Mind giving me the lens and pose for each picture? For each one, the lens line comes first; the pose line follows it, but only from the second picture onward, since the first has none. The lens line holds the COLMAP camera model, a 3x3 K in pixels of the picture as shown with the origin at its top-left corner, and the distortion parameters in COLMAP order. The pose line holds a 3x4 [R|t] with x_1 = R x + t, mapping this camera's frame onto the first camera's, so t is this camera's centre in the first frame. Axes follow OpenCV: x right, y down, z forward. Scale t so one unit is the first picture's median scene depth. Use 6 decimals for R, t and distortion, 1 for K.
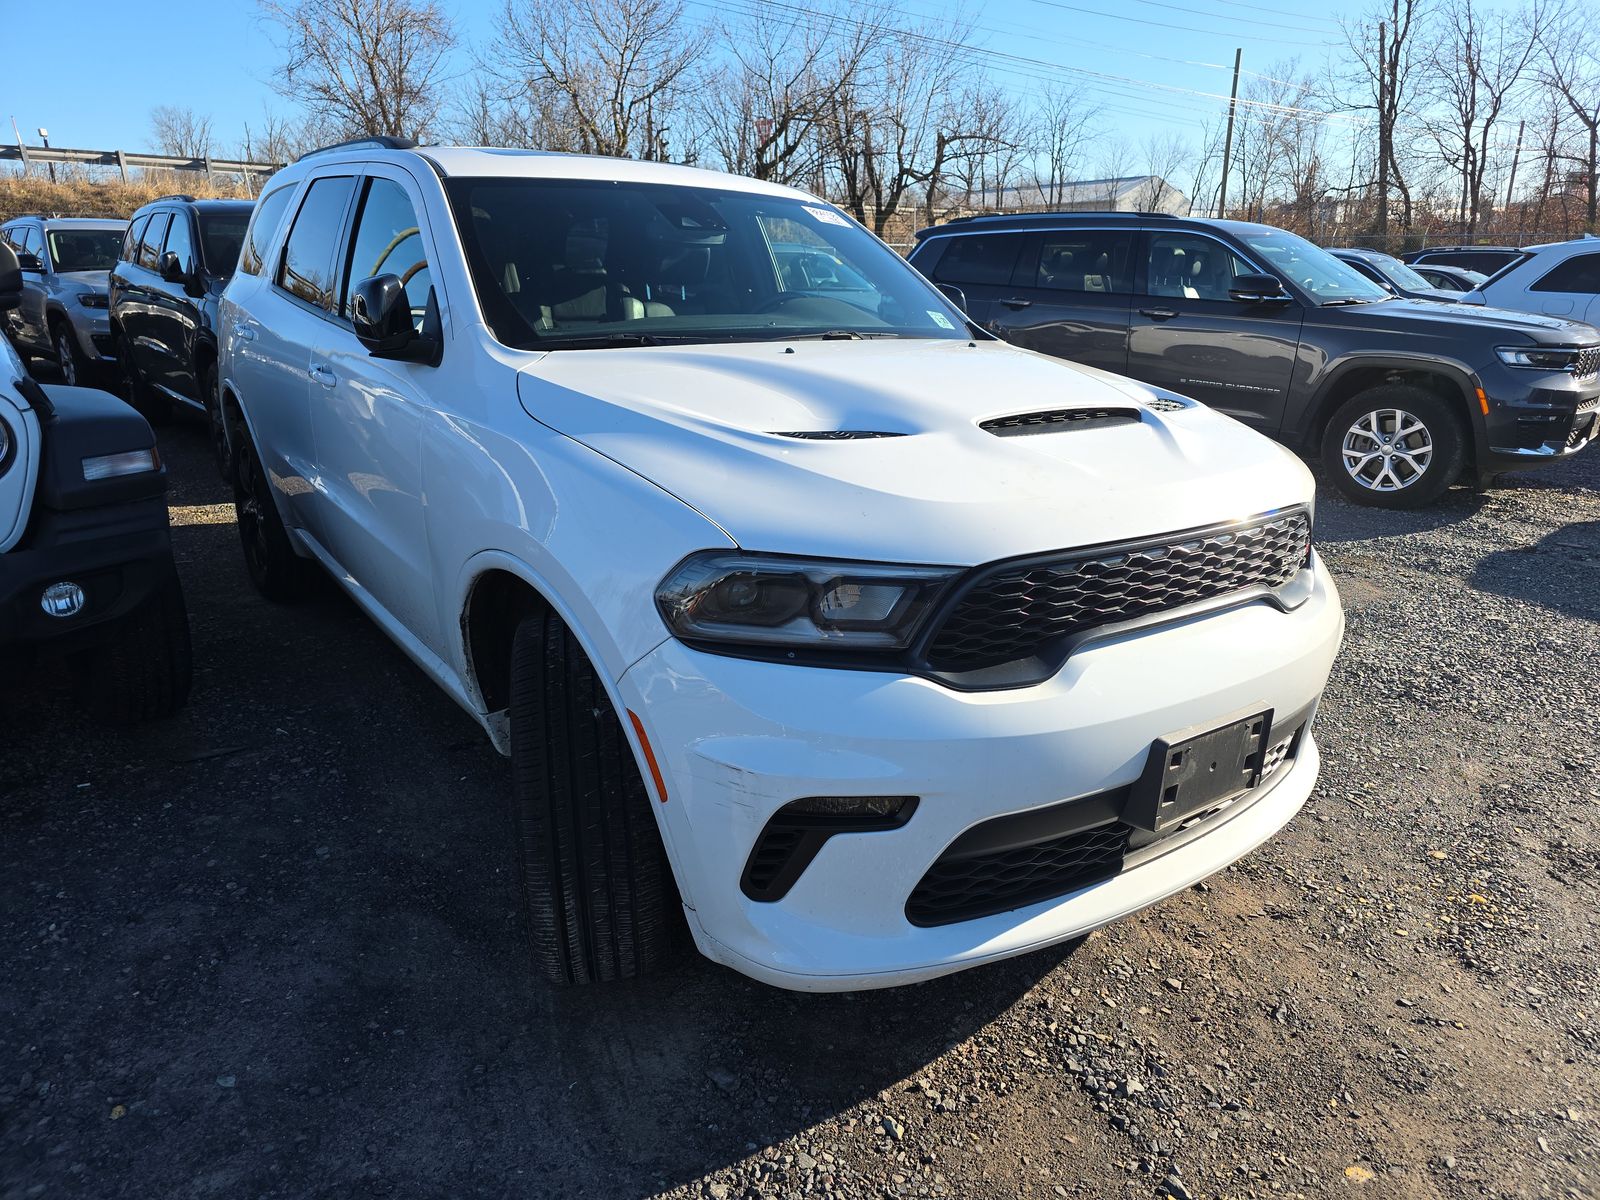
lens RADIAL K [[1084.1, 0, 808.5], [0, 1084.1, 591.8], [0, 0, 1]] dist [0.064114, -0.066203]
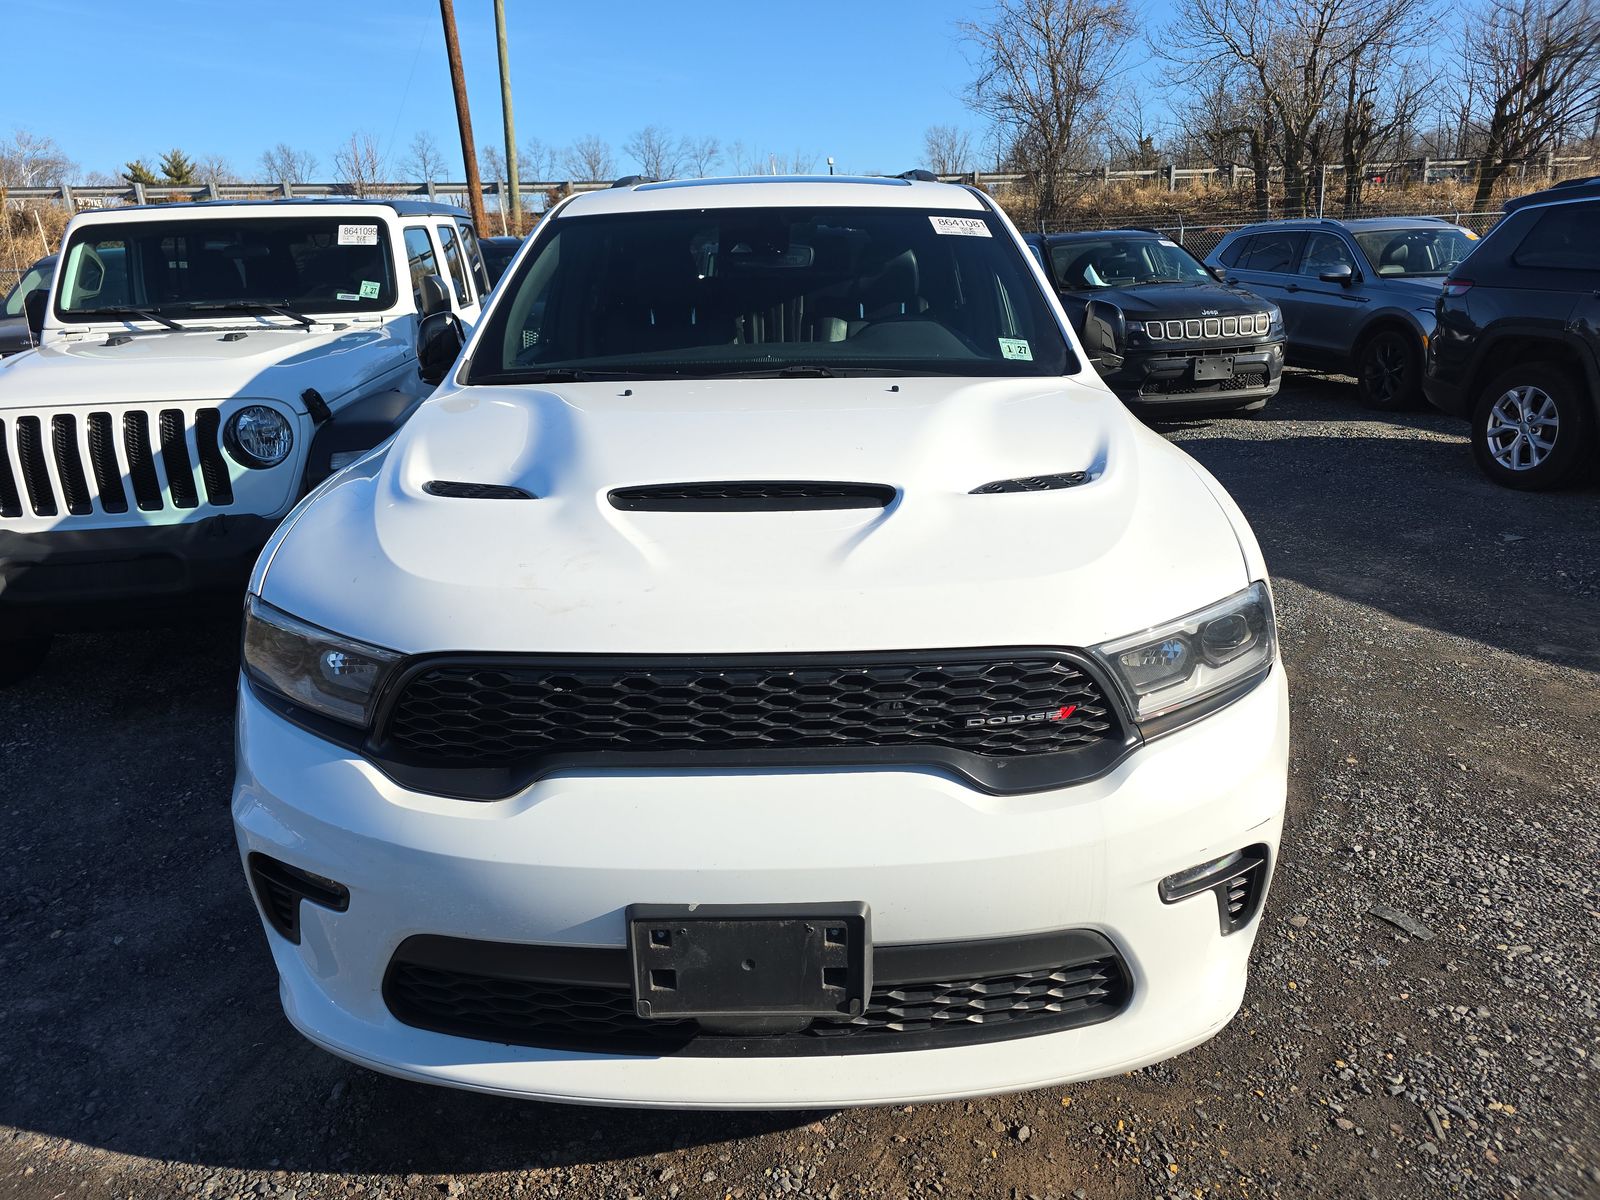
lens RADIAL K [[1084.1, 0, 808.5], [0, 1084.1, 591.8], [0, 0, 1]] dist [0.064114, -0.066203]
pose [[0.795508, 0.141632, -0.589158, 0.099612], [-0.134682, 0.989307, 0.055973, -0.018035], [0.590785, 0.034822, 0.806077, 0.048110]]
